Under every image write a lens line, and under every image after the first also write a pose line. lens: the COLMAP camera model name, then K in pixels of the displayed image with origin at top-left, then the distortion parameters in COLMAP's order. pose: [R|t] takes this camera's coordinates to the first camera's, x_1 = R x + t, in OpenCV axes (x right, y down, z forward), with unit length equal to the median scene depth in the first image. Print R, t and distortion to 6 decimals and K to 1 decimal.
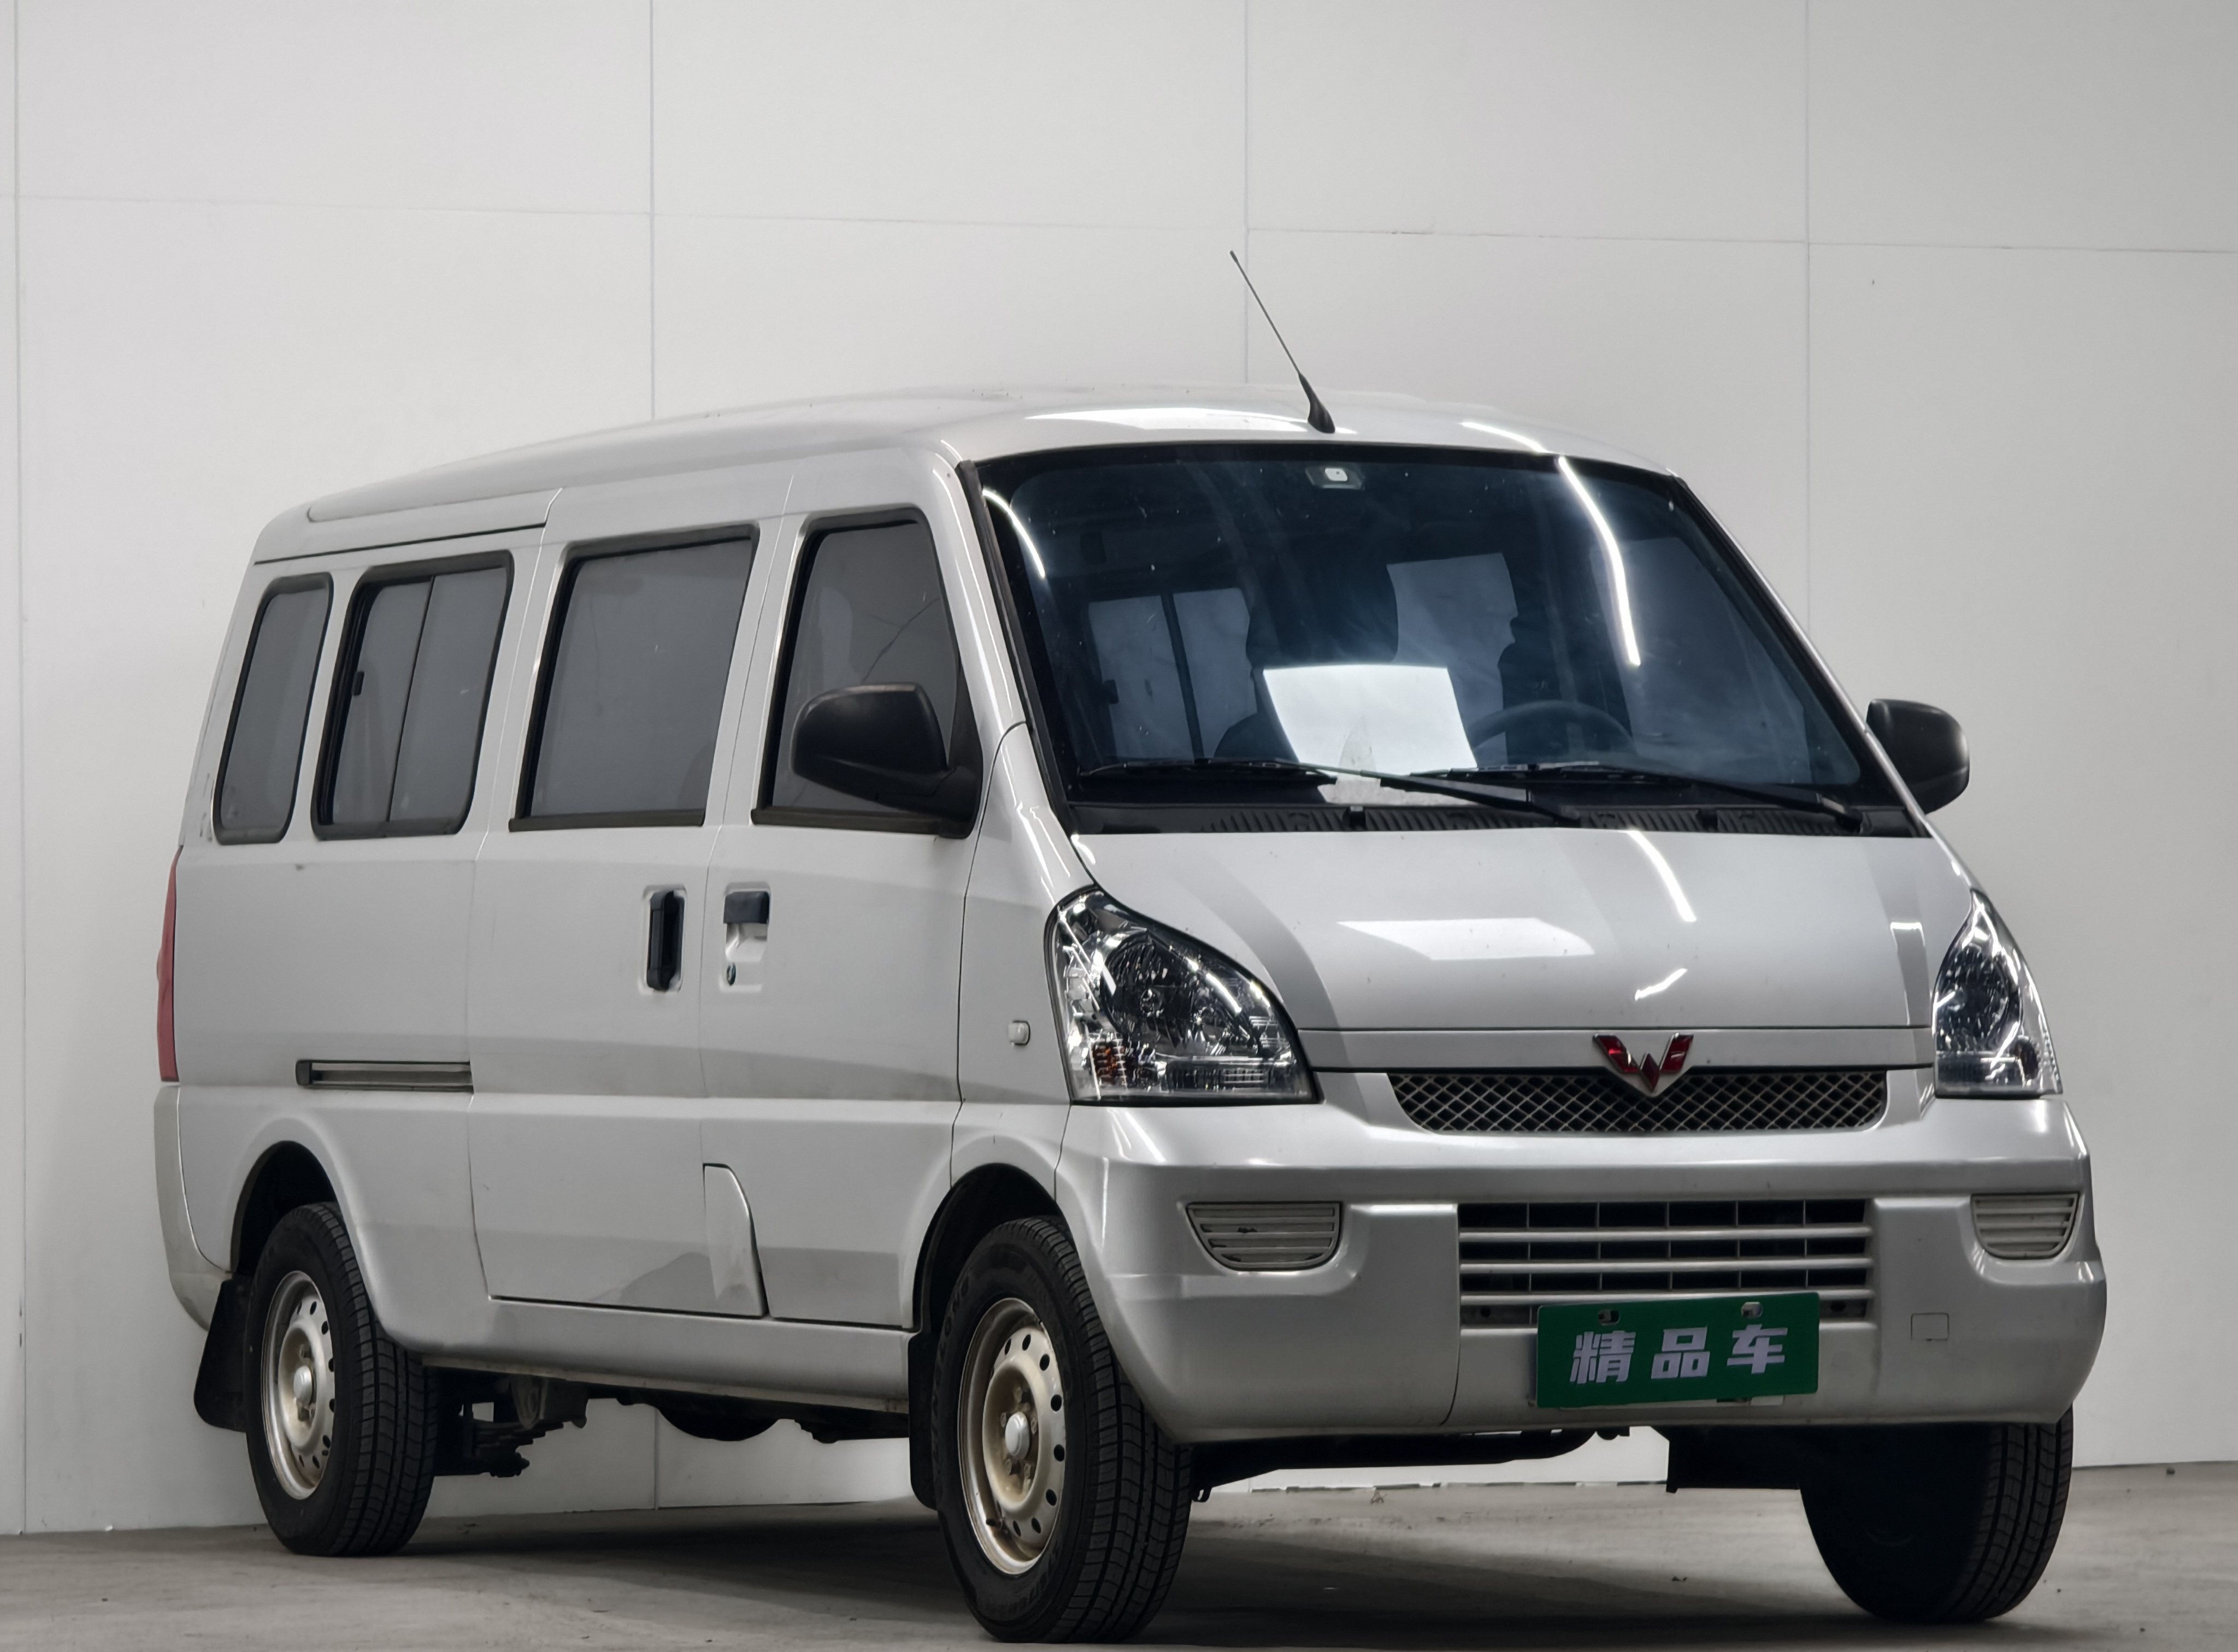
lens RADIAL K [[9689.8, 0, 1119.0], [0, 9689.8, 826.0], [0, 0, 1]] dist [0.415750, -2.809888]
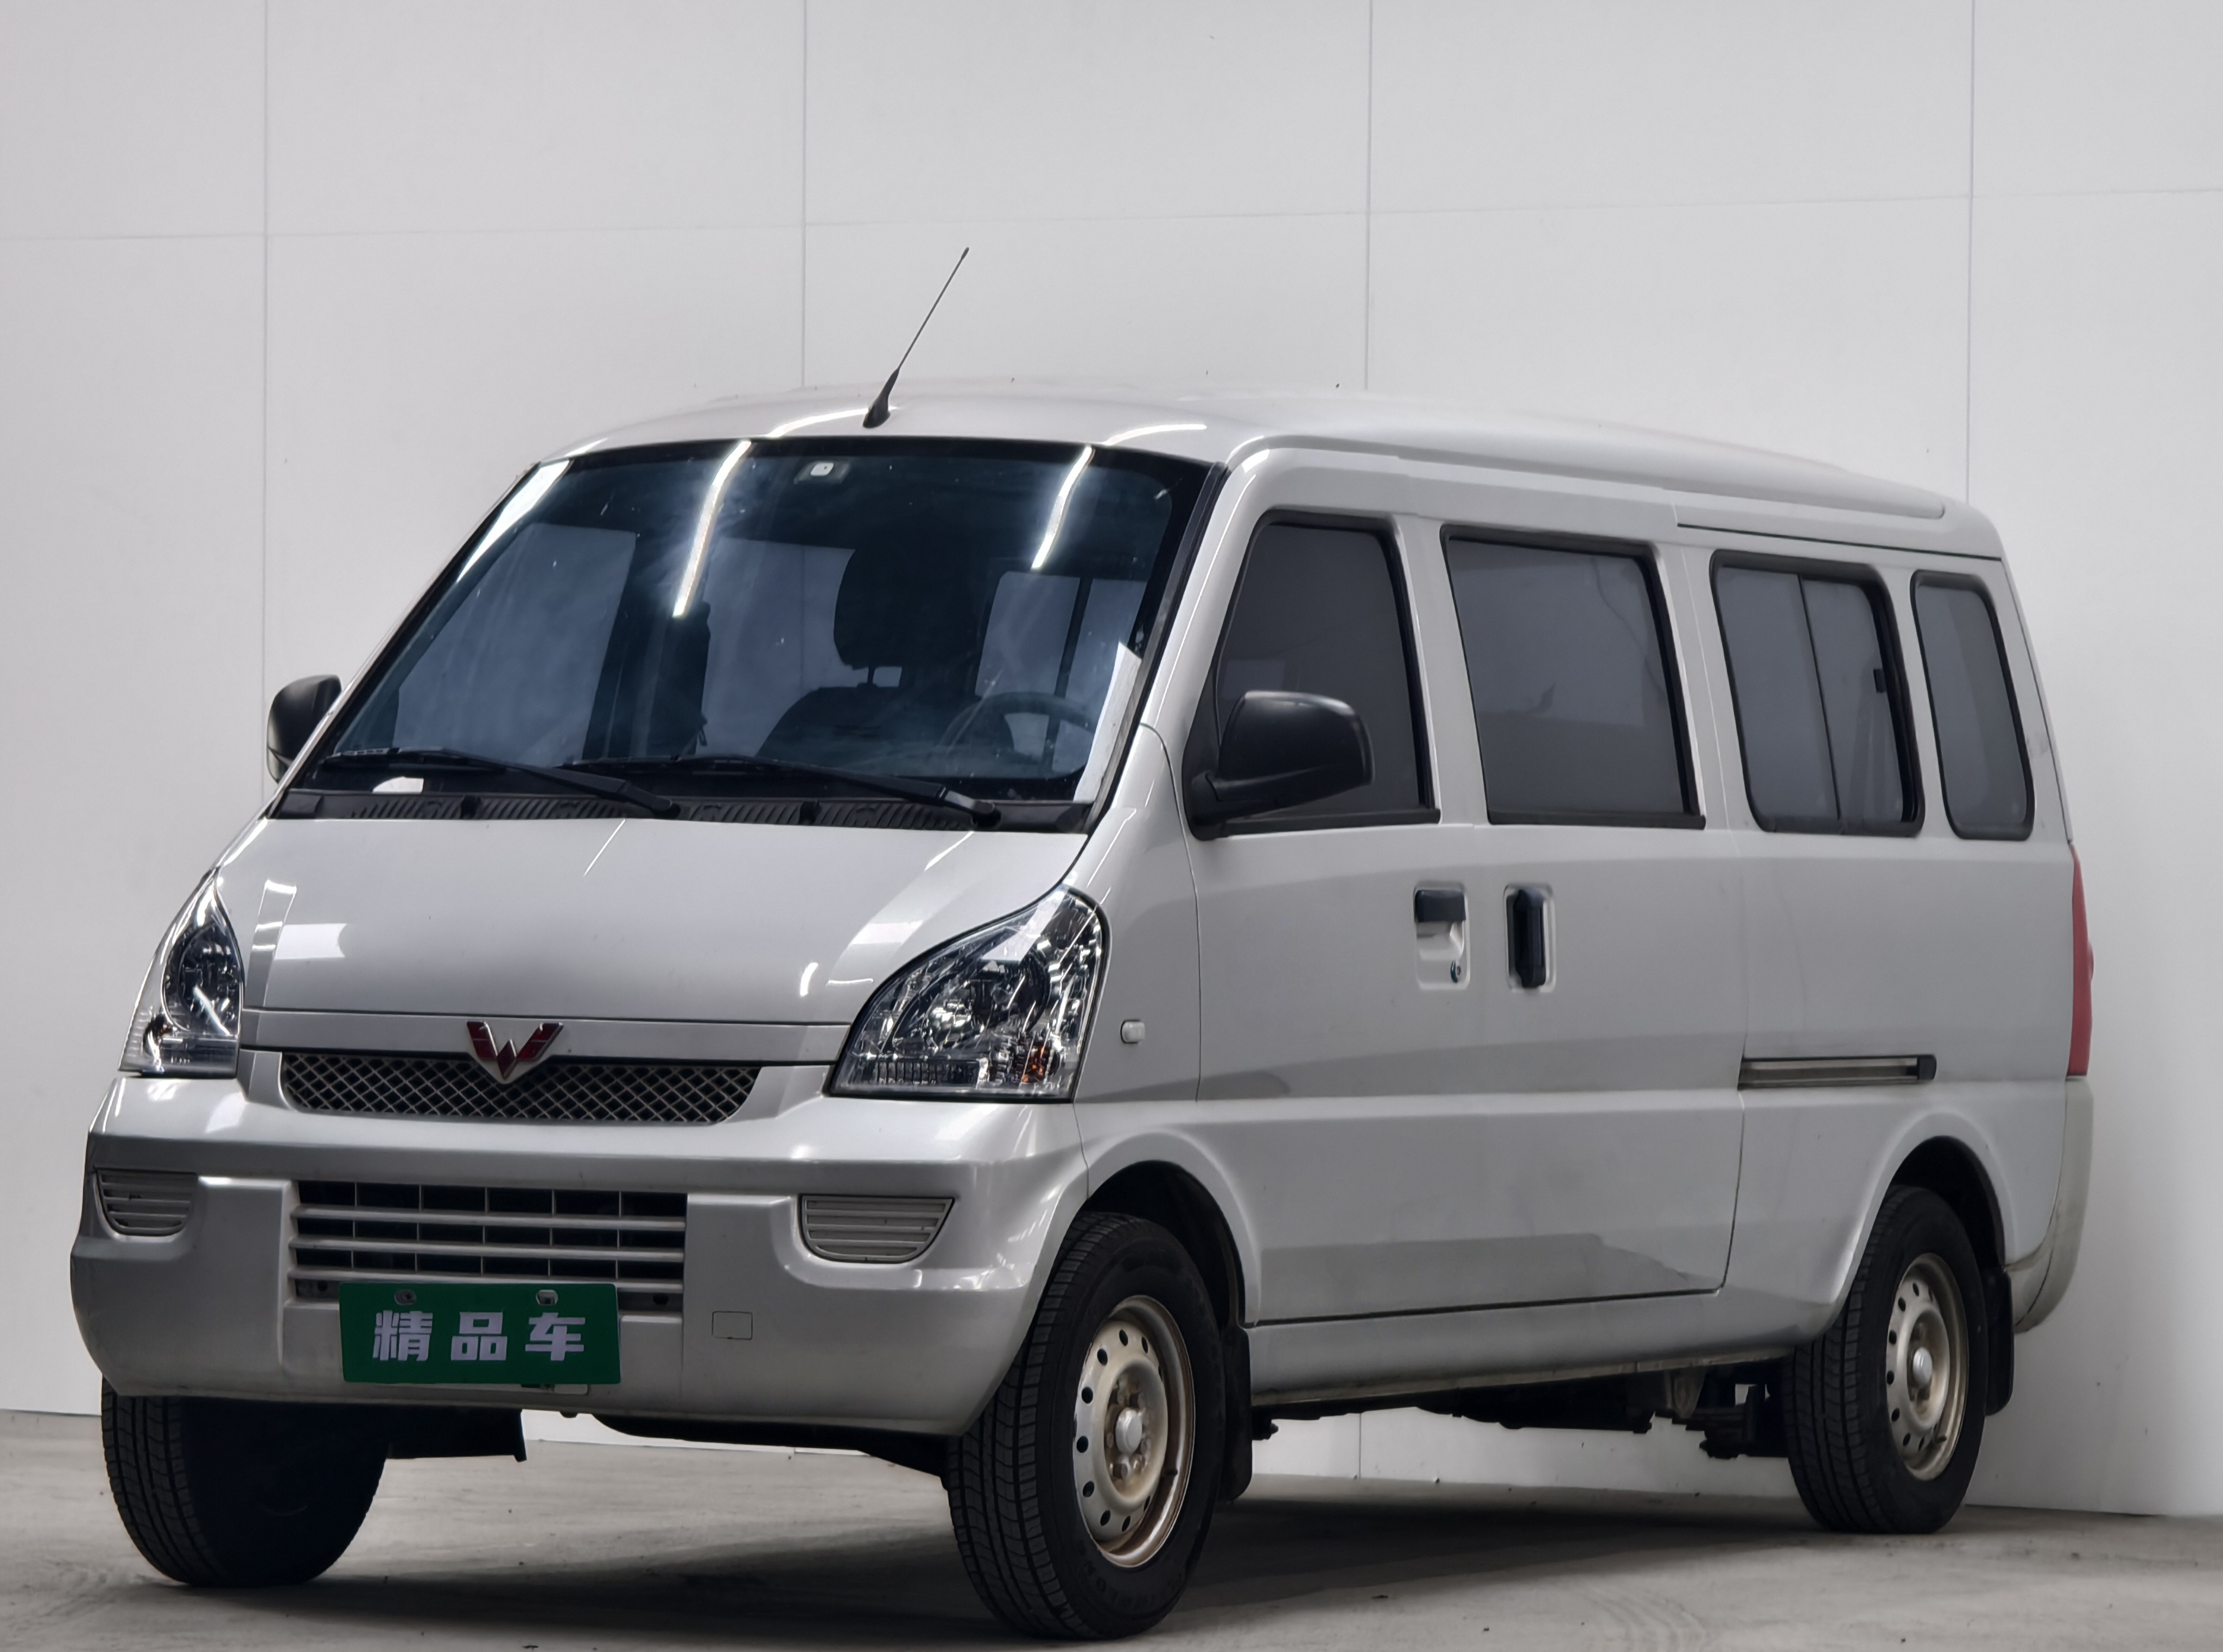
lens RADIAL K [[9625.5, 0, 1111.5], [0, 9625.5, 826.0], [0, 0, 1]] dist [0.415750, -2.809888]
pose [[0.643258, 0.011425, -0.765564, 0.868071], [-0.009781, 0.999930, 0.006704, -0.006429], [0.765587, 0.003175, 0.643325, 0.399971]]
